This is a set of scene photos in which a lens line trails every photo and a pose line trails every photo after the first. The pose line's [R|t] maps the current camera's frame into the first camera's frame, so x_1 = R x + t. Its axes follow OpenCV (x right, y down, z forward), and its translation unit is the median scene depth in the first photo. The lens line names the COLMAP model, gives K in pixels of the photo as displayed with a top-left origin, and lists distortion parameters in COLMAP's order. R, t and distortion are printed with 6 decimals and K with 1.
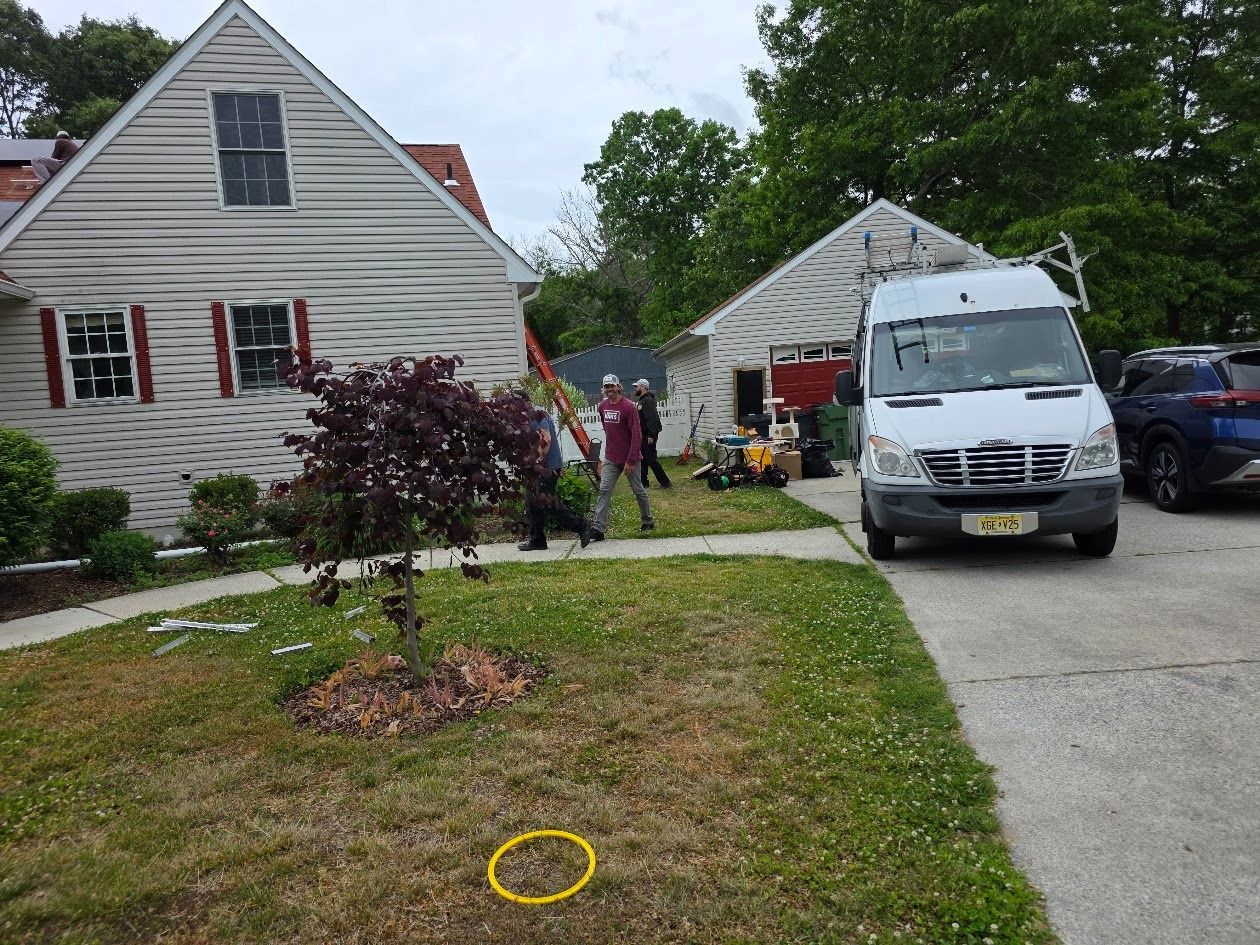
lens RADIAL K [[867.2, 0, 609.9], [0, 867.2, 464.0], [0, 0, 1]] dist [0.071175, -0.061894]
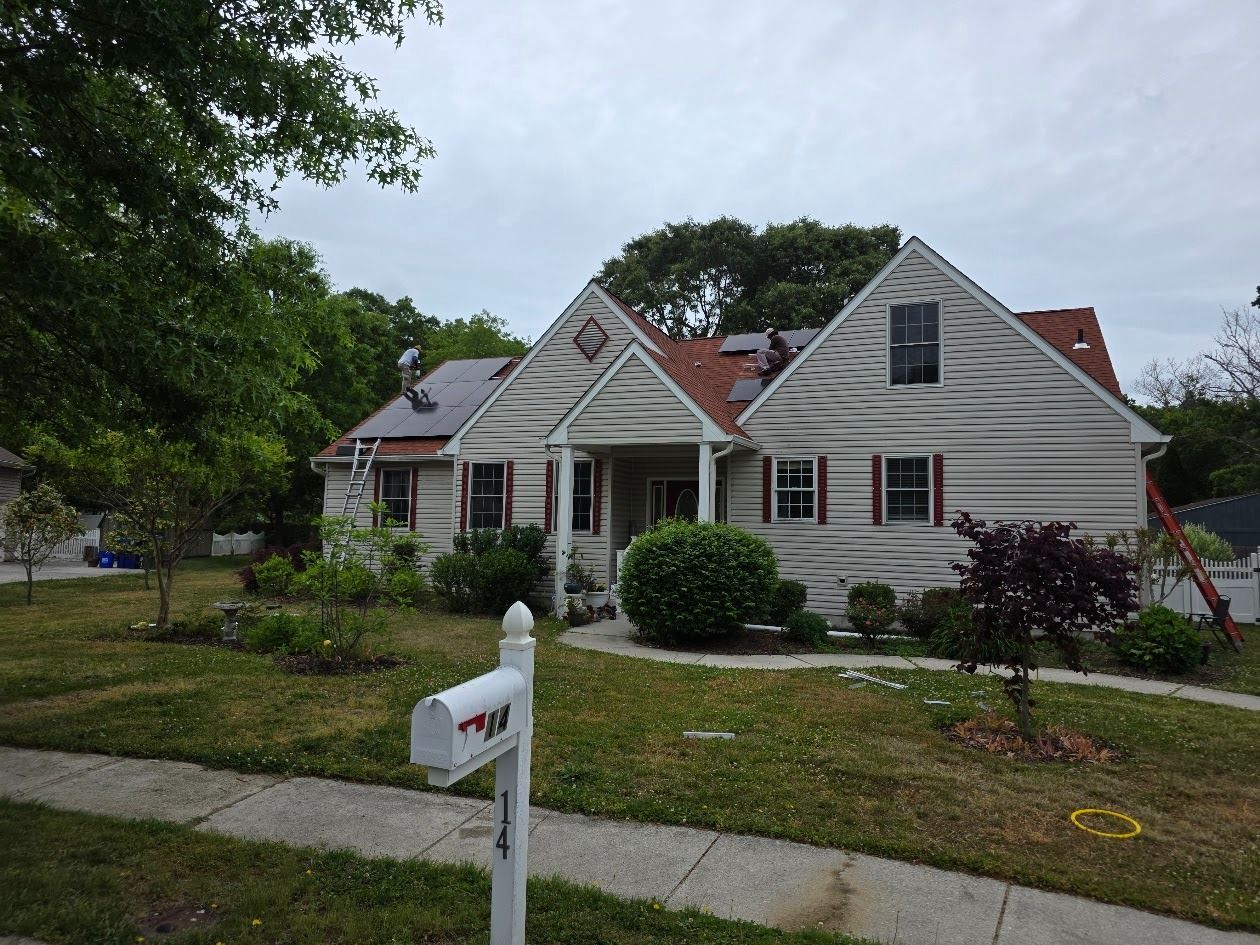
lens RADIAL K [[867.2, 0, 609.9], [0, 867.2, 464.0], [0, 0, 1]] dist [0.071175, -0.061894]
pose [[0.789369, 0.043594, -0.612369, 0.053656], [-0.127244, 0.987433, -0.093728, 0.008666], [0.600588, 0.151906, 0.784996, -0.307565]]
